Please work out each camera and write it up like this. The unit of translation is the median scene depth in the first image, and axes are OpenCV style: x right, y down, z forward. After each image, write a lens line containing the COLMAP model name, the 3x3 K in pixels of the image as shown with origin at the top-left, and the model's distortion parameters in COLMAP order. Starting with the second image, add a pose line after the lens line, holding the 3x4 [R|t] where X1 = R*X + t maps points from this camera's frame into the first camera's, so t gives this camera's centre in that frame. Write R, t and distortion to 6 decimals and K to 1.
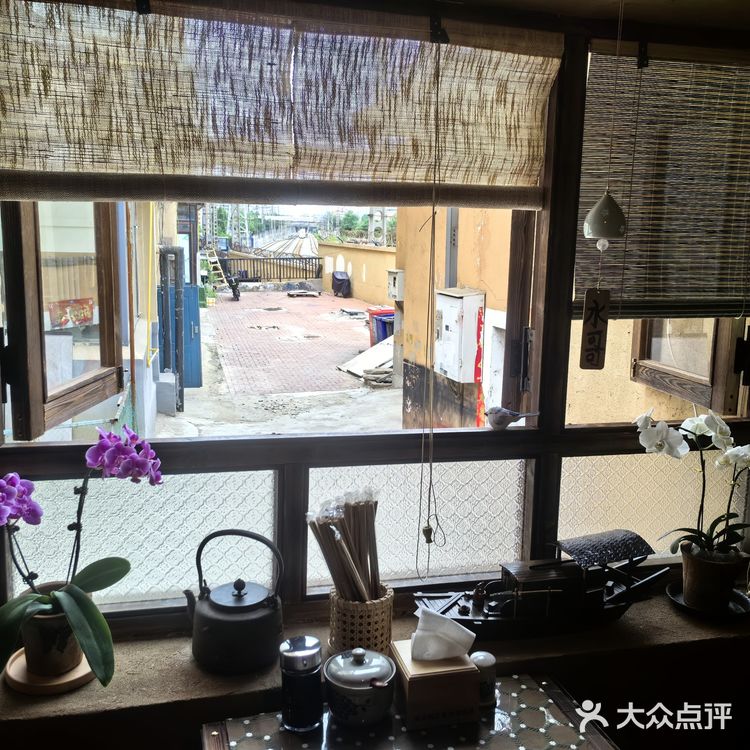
lens RADIAL K [[814.5, 0, 368.1], [0, 814.5, 377.0], [0, 0, 1]] dist [-0.004685, 0.000000]
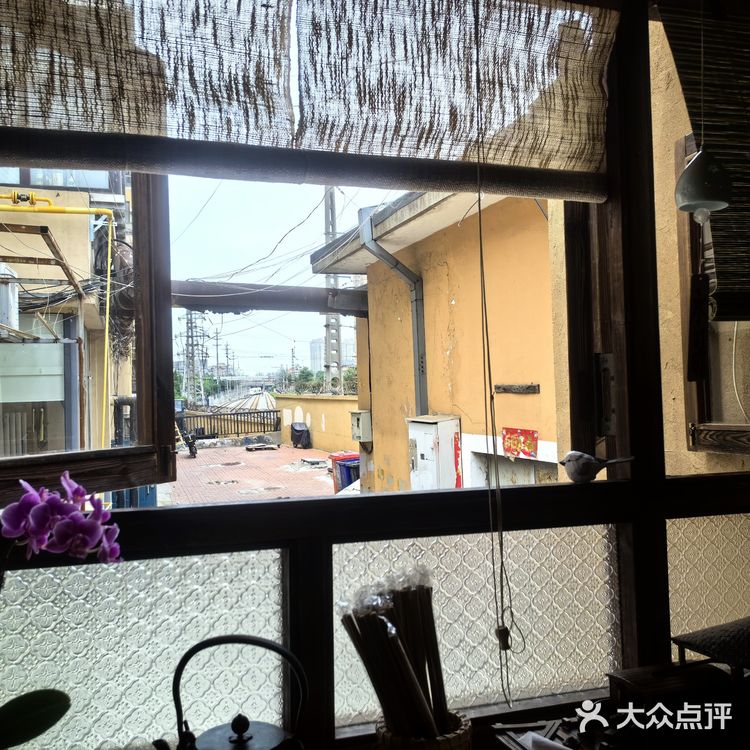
lens RADIAL K [[814.5, 0, 378.4], [0, 814.5, 373.7], [0, 0, 1]] dist [-0.004685, 0.000000]
pose [[0.996849, -0.041387, 0.067675, -0.073702], [0.053411, 0.980937, -0.186843, 0.098960], [-0.058652, 0.189869, 0.980056, 0.279297]]
